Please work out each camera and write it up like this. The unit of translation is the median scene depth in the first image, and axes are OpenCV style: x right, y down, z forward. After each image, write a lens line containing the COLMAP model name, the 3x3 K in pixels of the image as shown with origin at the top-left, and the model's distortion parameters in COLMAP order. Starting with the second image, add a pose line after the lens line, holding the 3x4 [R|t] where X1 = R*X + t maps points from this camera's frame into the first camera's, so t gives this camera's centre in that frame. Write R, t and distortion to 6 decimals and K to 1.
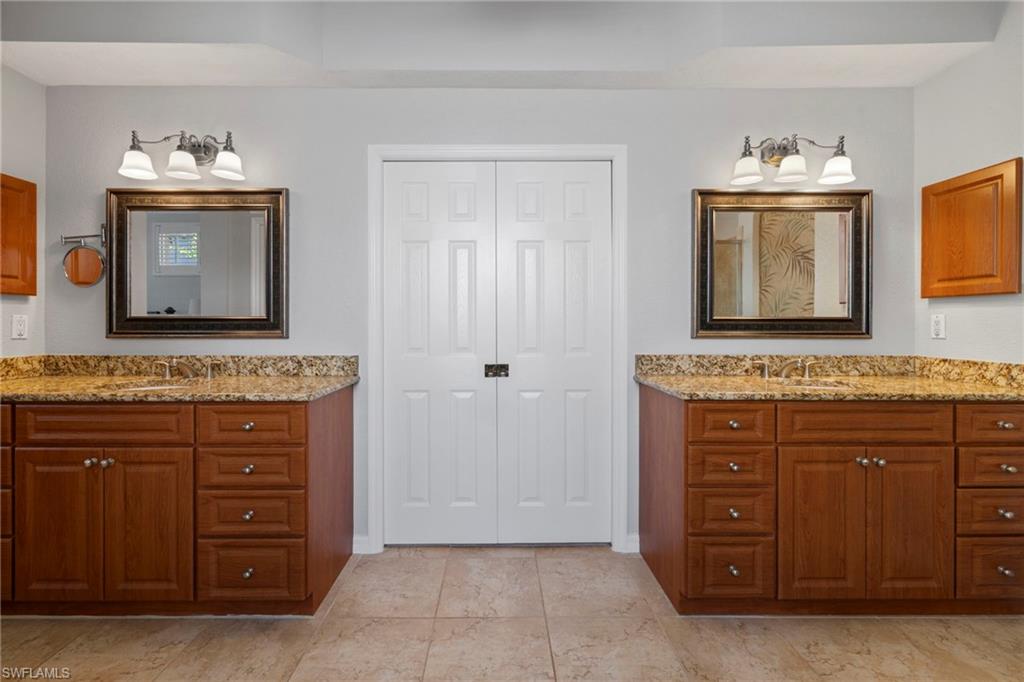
lens RADIAL K [[431.4, 0, 511.2], [0, 431.4, 331.3], [0, 0, 1]] dist [-0.000667, 0.001391]
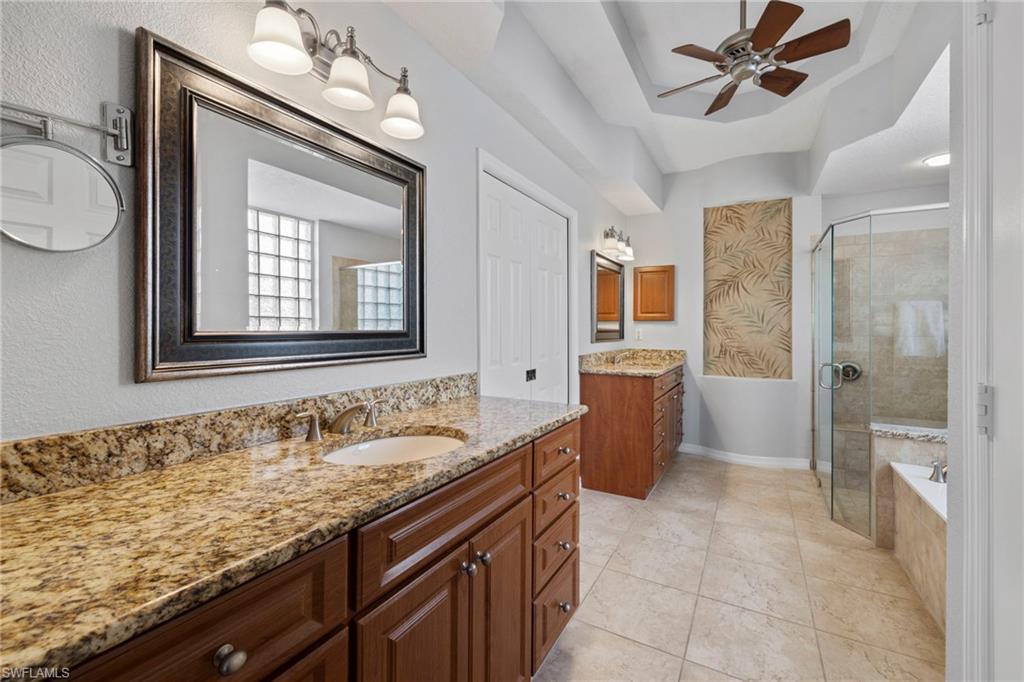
lens RADIAL K [[431.4, 0, 512.0], [0, 431.4, 333.1], [0, 0, 1]] dist [-0.000667, 0.001391]
pose [[0.493784, -0.008243, 0.869545, -1.121786], [0.009032, 0.999950, 0.004350, -0.030431], [-0.869537, 0.005705, 0.493834, 0.481014]]
